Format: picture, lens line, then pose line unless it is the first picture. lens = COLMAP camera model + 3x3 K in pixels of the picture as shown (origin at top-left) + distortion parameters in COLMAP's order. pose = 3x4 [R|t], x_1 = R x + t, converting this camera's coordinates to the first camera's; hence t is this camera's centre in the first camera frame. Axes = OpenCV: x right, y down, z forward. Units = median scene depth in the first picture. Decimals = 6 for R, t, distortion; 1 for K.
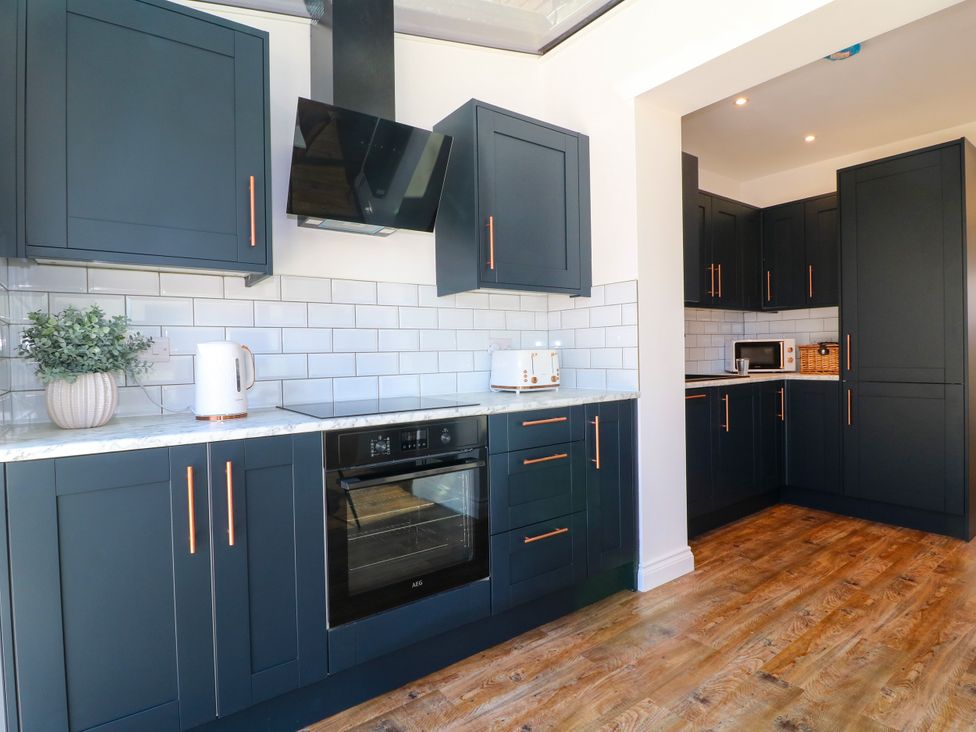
lens RADIAL K [[538.8, 0, 486.8], [0, 538.8, 360.2], [0, 0, 1]] dist [-0.013940, -0.001350]
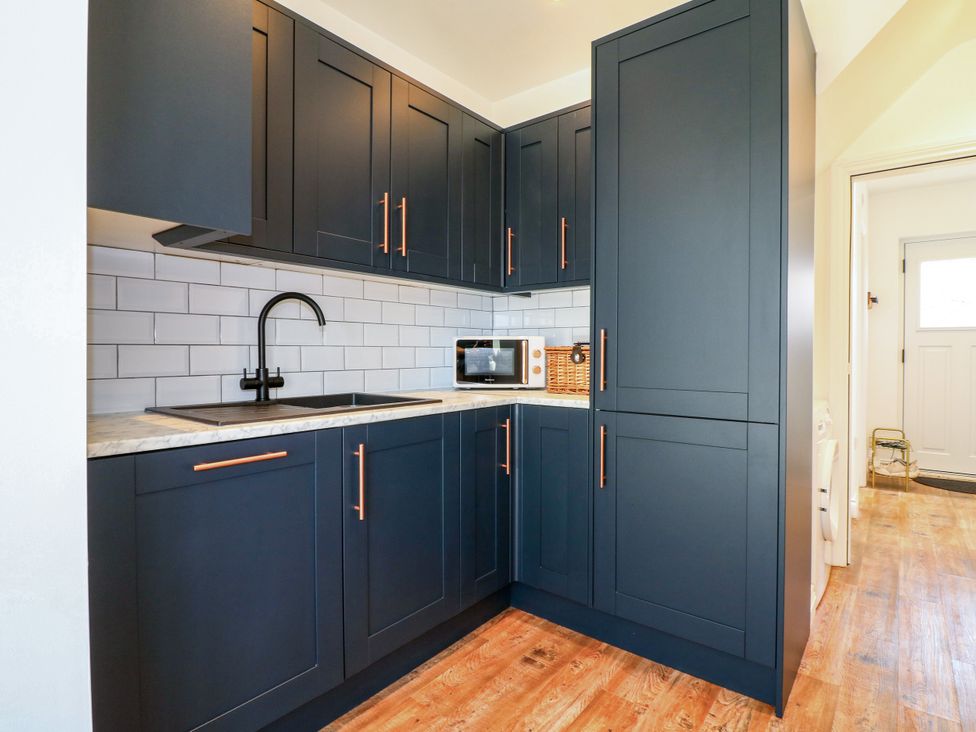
lens RADIAL K [[538.8, 0, 486.8], [0, 538.8, 360.2], [0, 0, 1]] dist [-0.013940, -0.001350]
pose [[0.968139, 0.014612, 0.249988, 0.416299], [-0.014738, 0.999890, -0.001369, -0.011752], [-0.249980, -0.002359, 0.968248, 0.480741]]
